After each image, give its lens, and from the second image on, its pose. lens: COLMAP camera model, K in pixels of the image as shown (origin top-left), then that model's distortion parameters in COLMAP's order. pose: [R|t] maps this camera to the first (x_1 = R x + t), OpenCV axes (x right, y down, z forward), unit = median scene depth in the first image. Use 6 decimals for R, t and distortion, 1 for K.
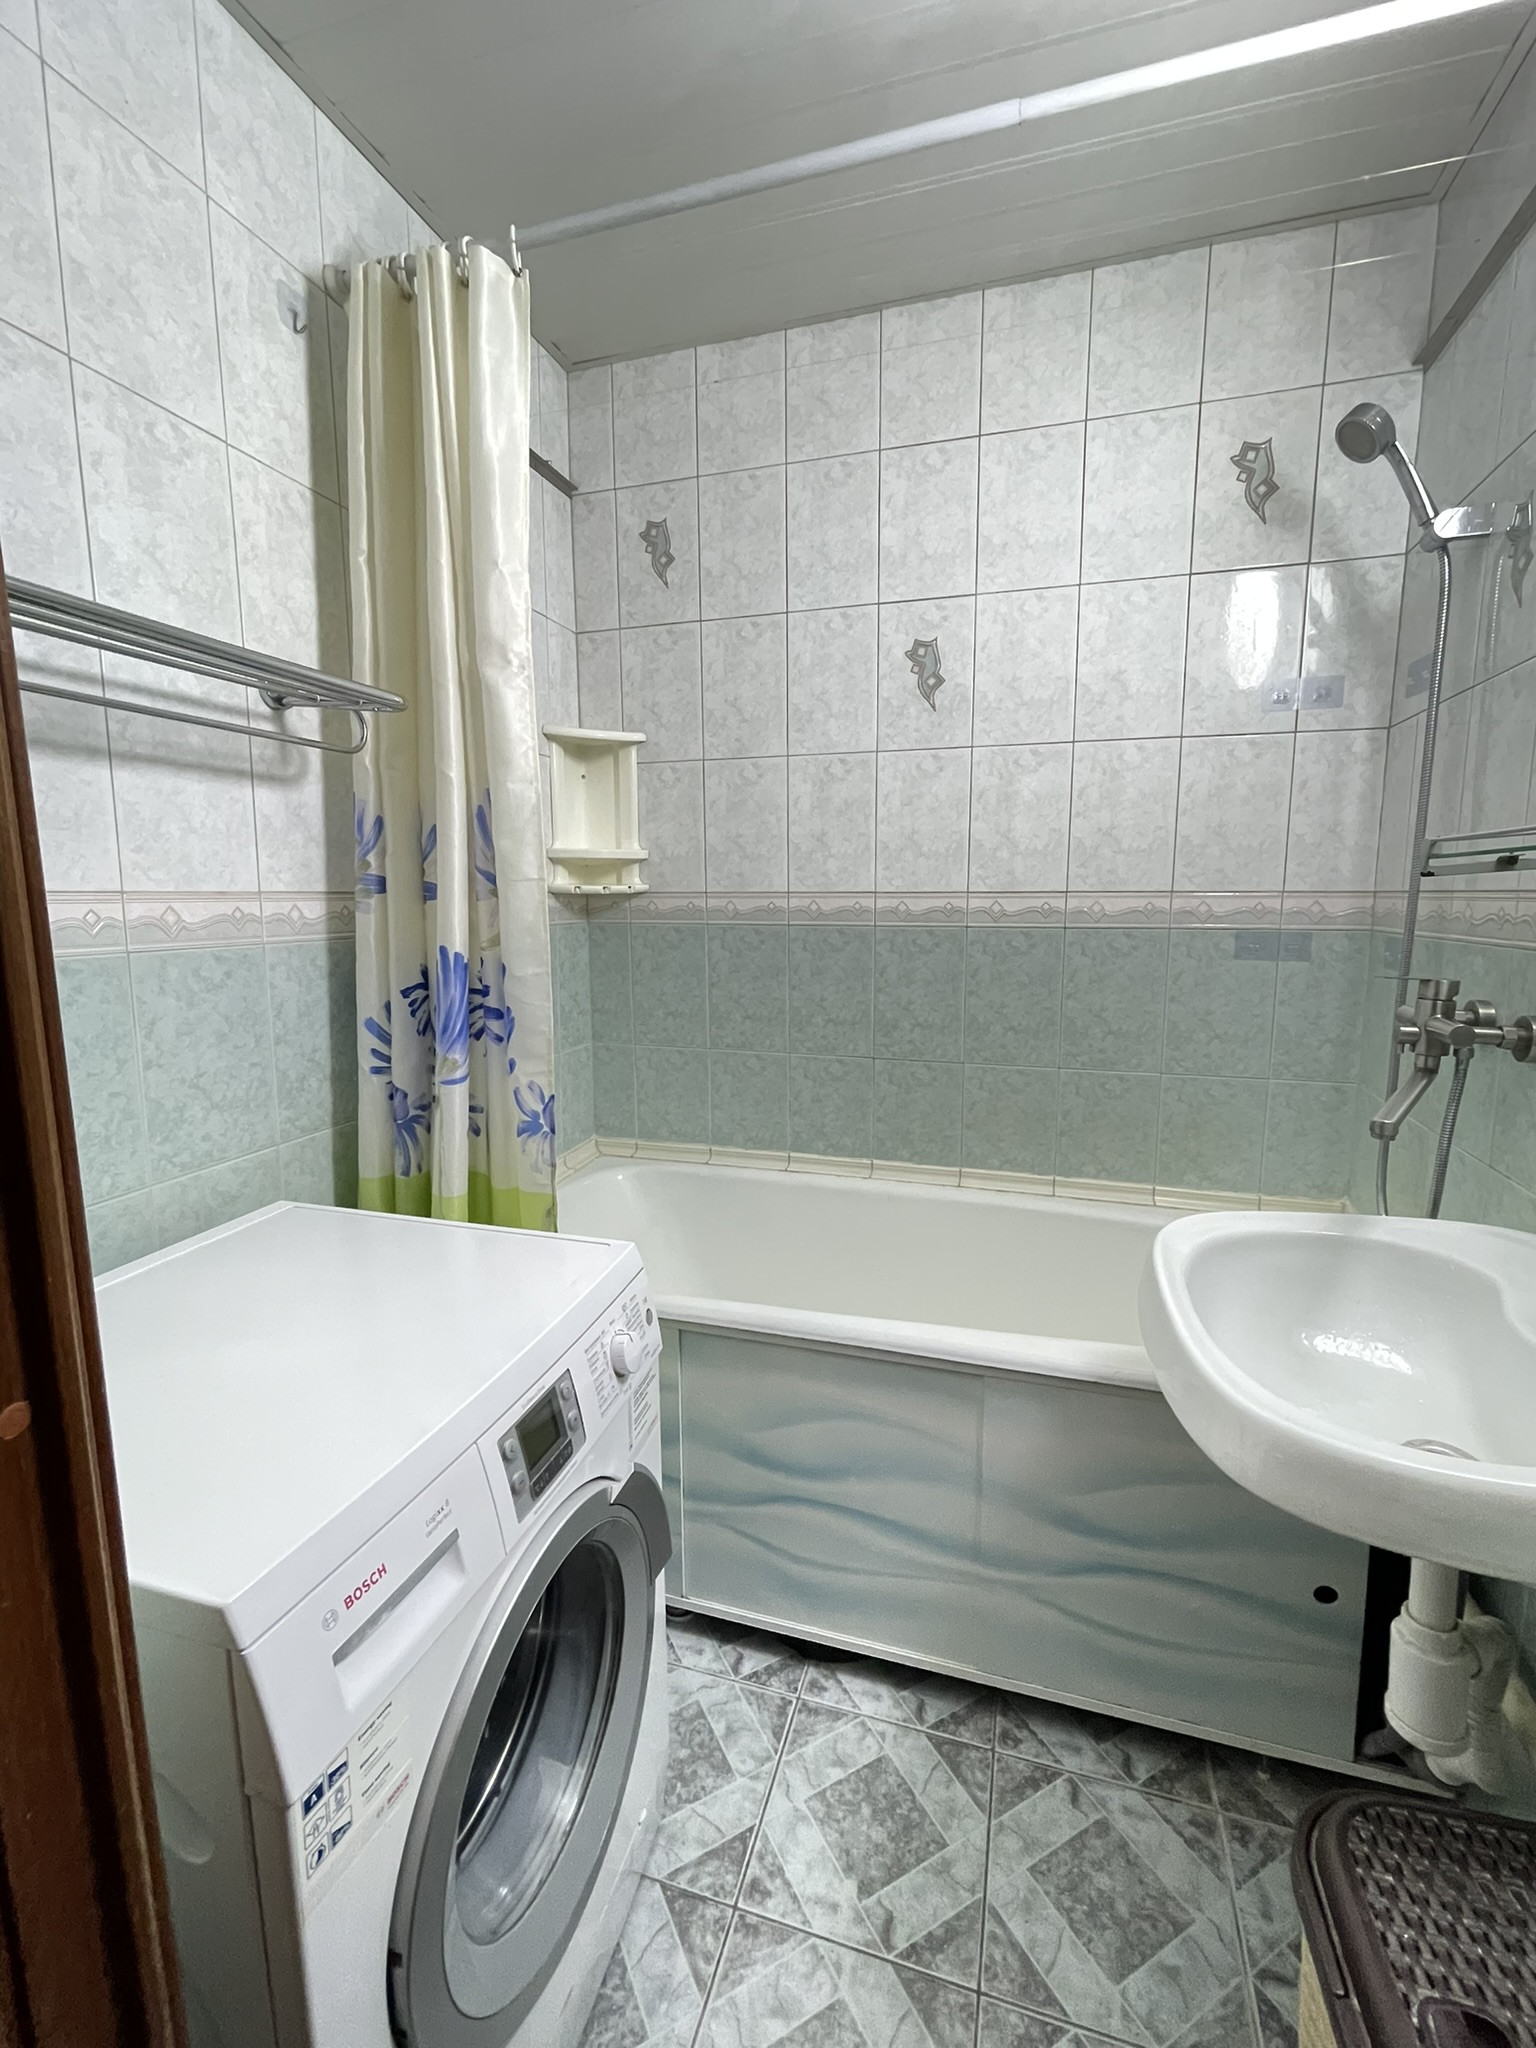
lens RADIAL K [[892.2, 0, 774.3], [0, 892.2, 1030.1], [0, 0, 1]] dist [-0.005278, 0.005766]
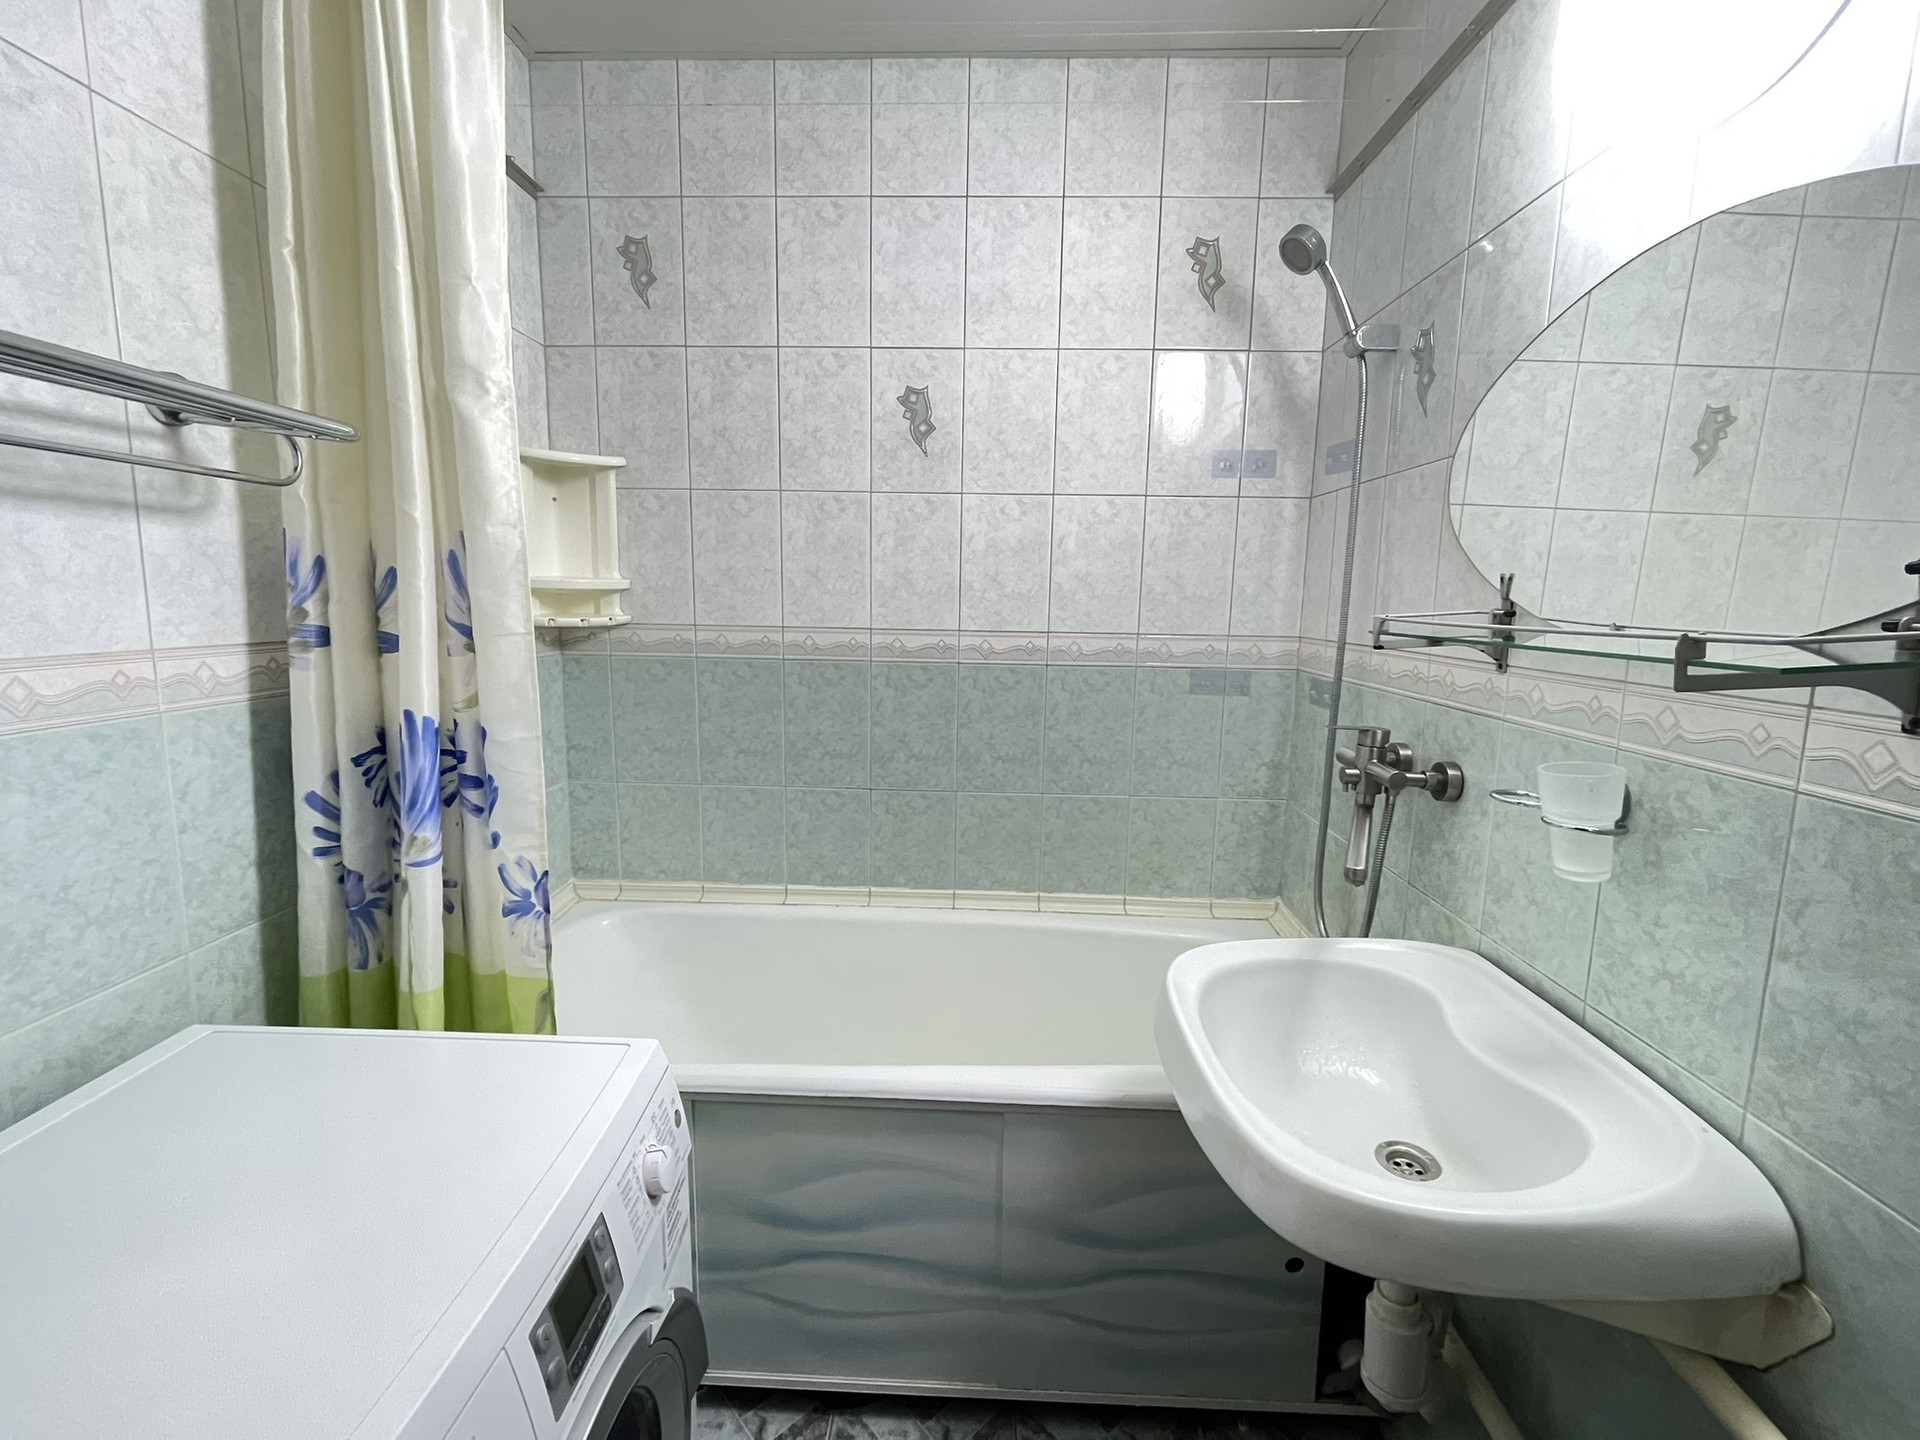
lens RADIAL K [[836.4, 0, 946.1], [0, 836.4, 722.3], [0, 0, 1]] dist [-0.005278, 0.005766]
pose [[0.966371, -0.020374, 0.256342, -0.067673], [0.018617, 0.999784, 0.009278, -0.073857], [-0.256476, -0.004194, 0.966542, 0.069964]]
